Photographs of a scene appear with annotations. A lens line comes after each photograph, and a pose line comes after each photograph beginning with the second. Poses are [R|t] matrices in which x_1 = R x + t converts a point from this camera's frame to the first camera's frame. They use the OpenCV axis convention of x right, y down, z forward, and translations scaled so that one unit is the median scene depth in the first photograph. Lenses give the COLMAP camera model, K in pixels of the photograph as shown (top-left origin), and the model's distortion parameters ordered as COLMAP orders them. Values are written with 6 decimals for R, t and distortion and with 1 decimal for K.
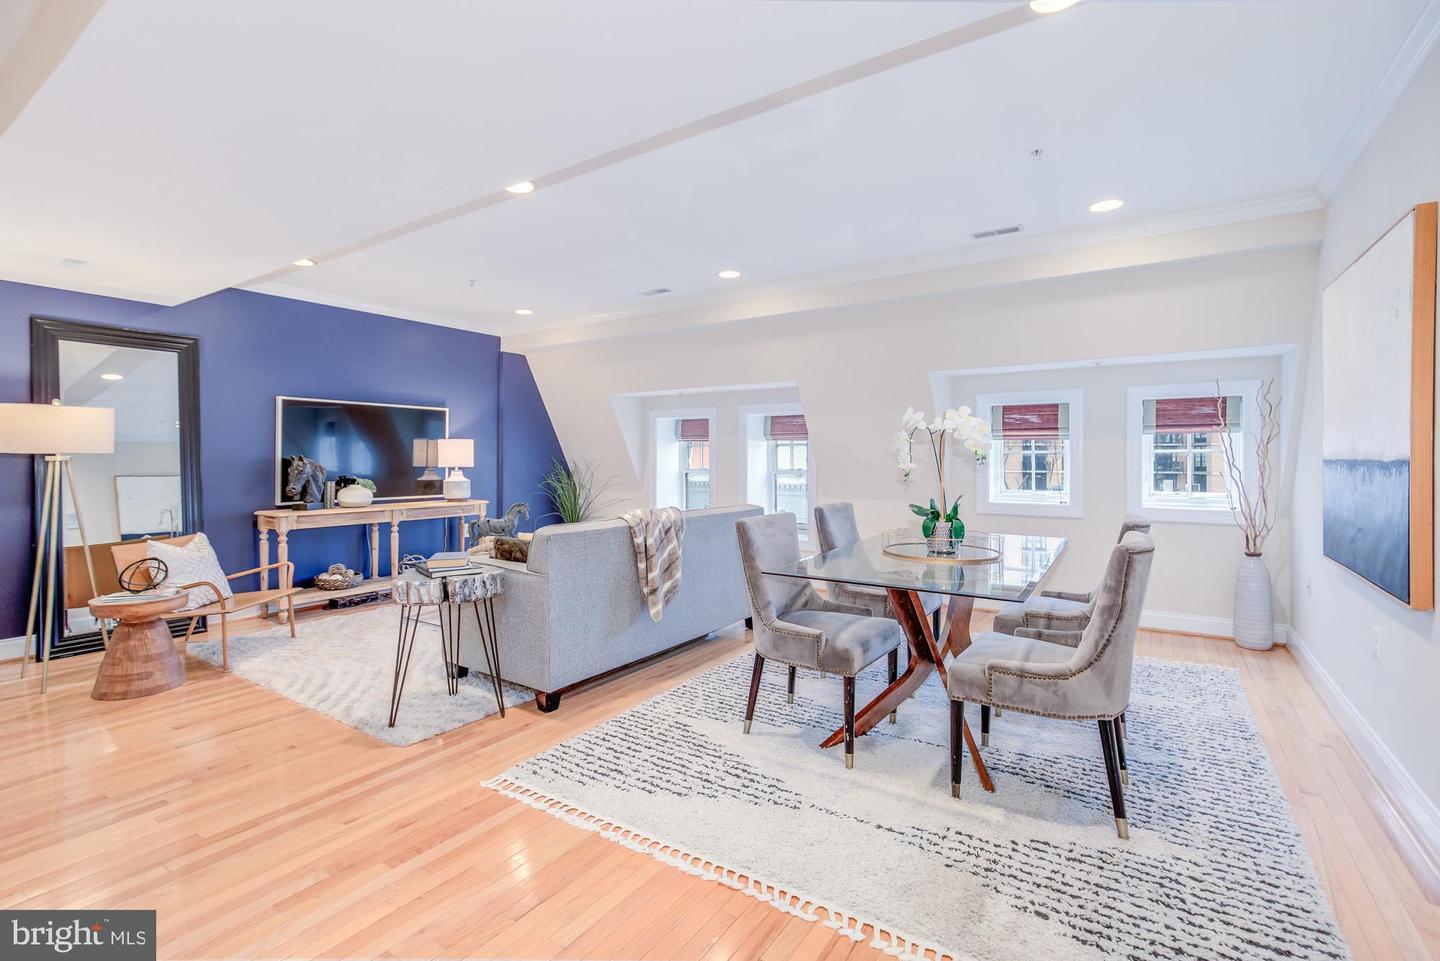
lens RADIAL K [[657.3, 0, 711.2], [0, 657.3, 459.7], [0, 0, 1]] dist [-0.005678, 0.002928]
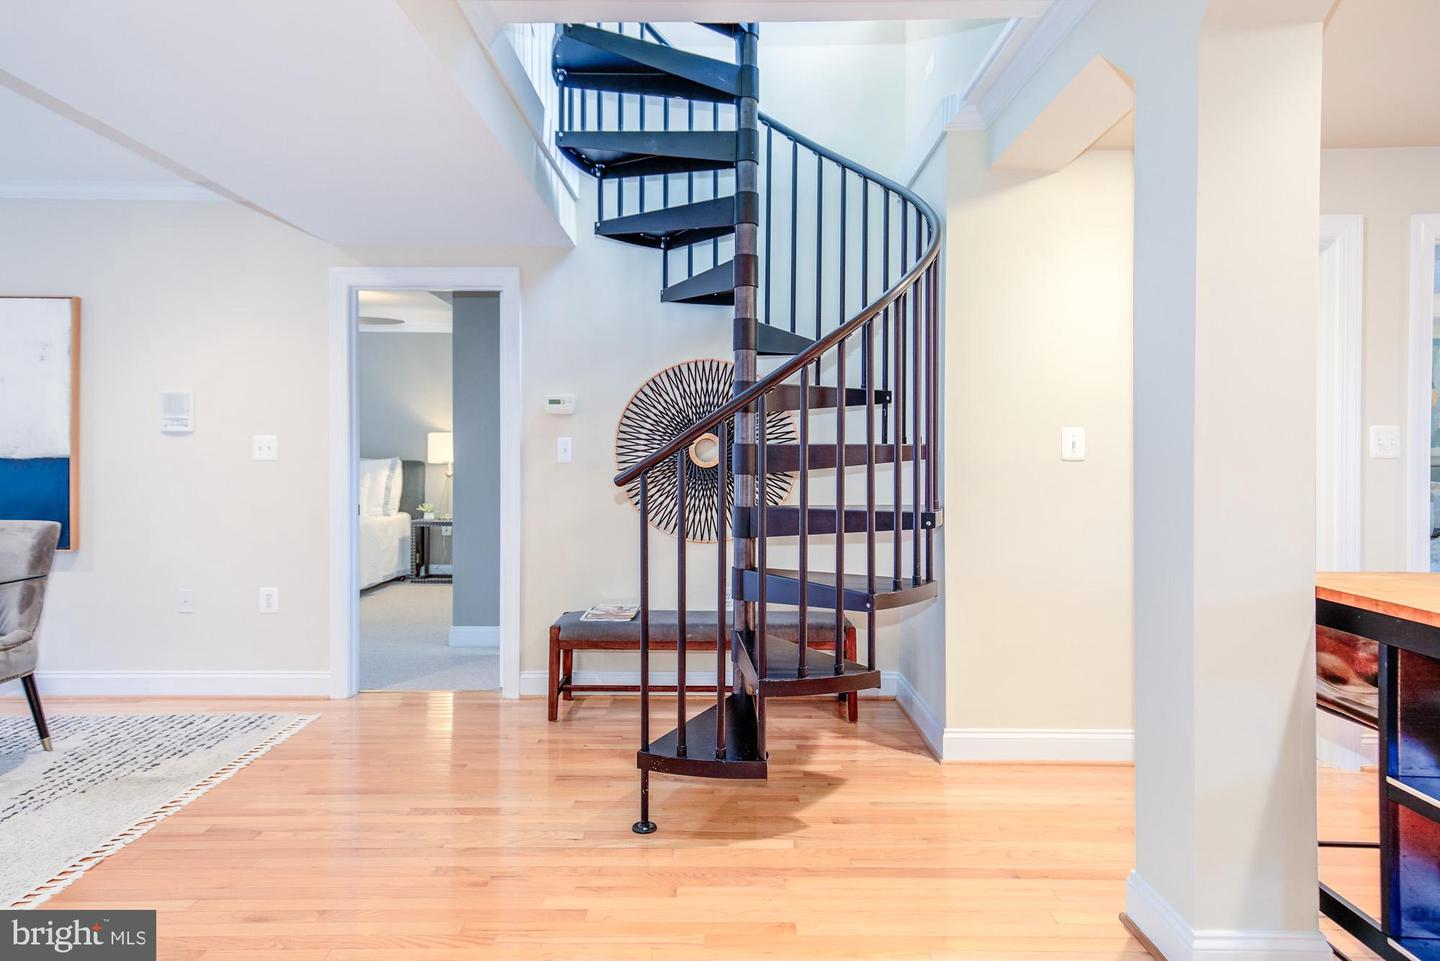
lens RADIAL K [[830.6, 0, 713.2], [0, 830.6, 452.7], [0, 0, 1]] dist [0.007391, 0.001482]
pose [[-0.552000, 0.002391, 0.833840, -0.678322], [0.001851, 0.999997, -0.001642, -0.001855], [-0.833842, 0.000637, -0.552003, 0.380126]]
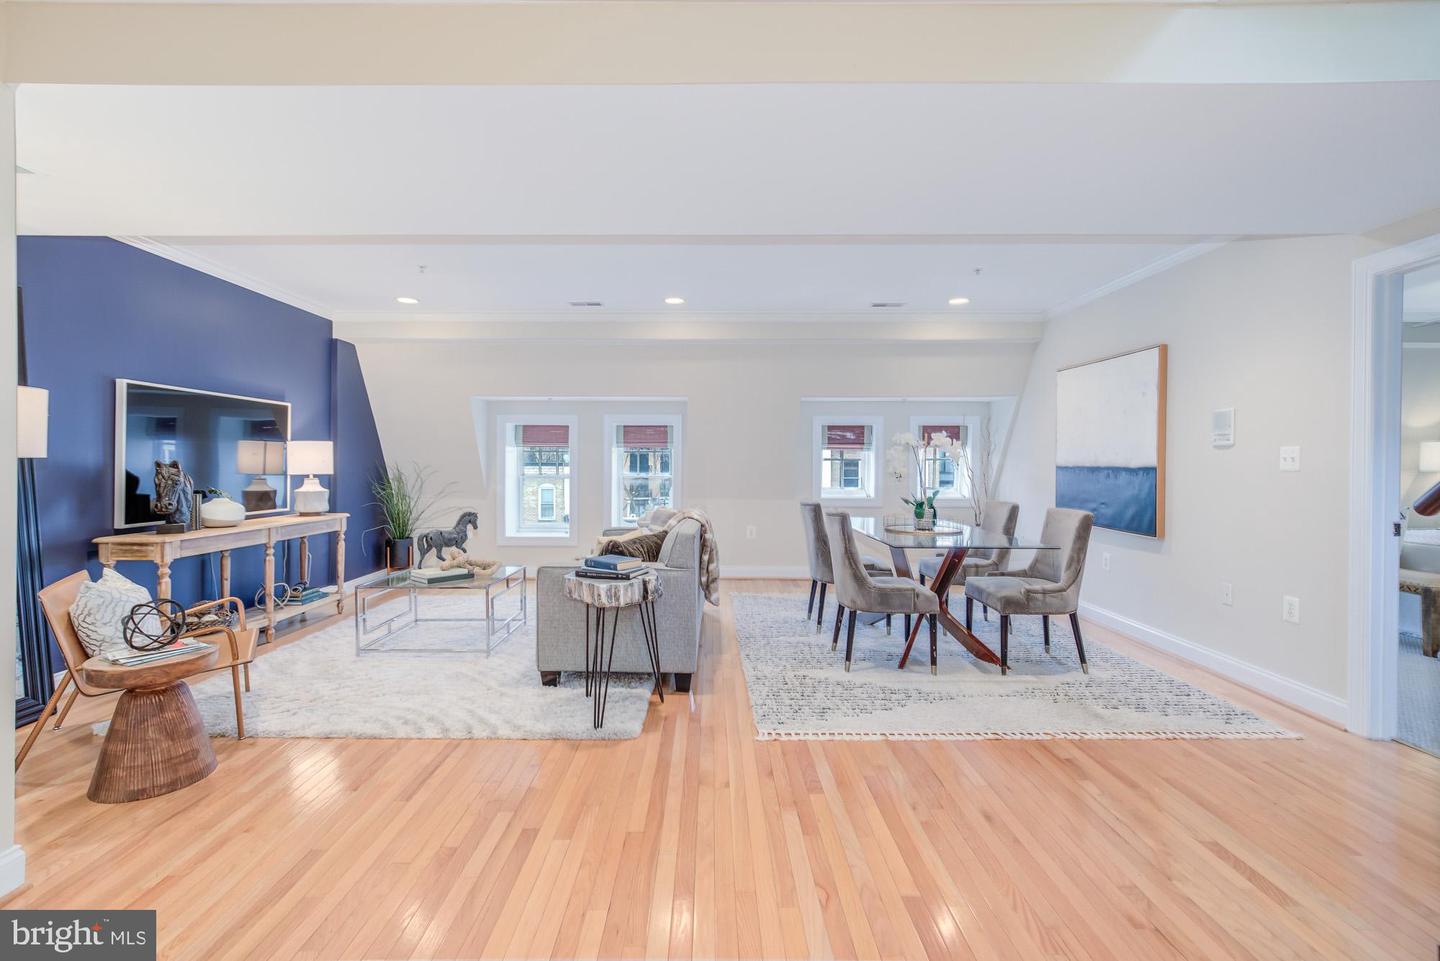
lens RADIAL K [[657.3, 0, 717.0], [0, 657.3, 462.0], [0, 0, 1]] dist [-0.005678, 0.002928]
pose [[0.826648, 0.002933, 0.562711, -0.582577], [-0.001109, 0.999993, -0.003583, -0.002674], [-0.562718, 0.002338, 0.826646, 0.030372]]
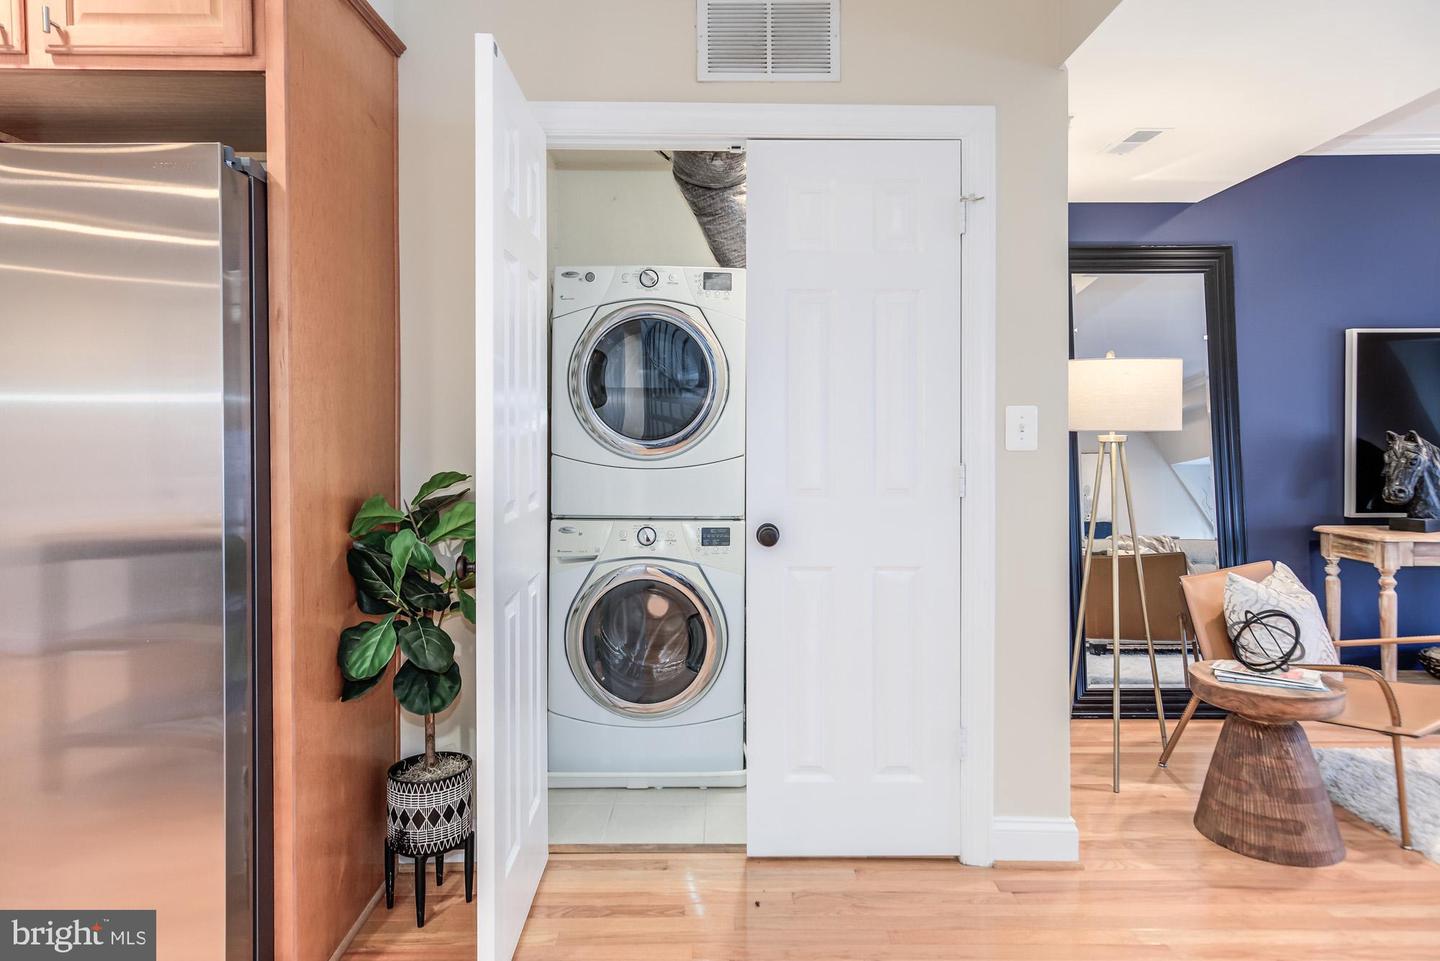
lens RADIAL K [[830.6, 0, 716.8], [0, 830.6, 436.1], [0, 0, 1]] dist [0.007391, 0.001482]
pose [[0.556238, -0.001061, -0.831022, -0.401719], [0.002111, 0.999998, 0.000136, -0.003758], [0.831020, -0.001830, 0.556239, 0.144016]]
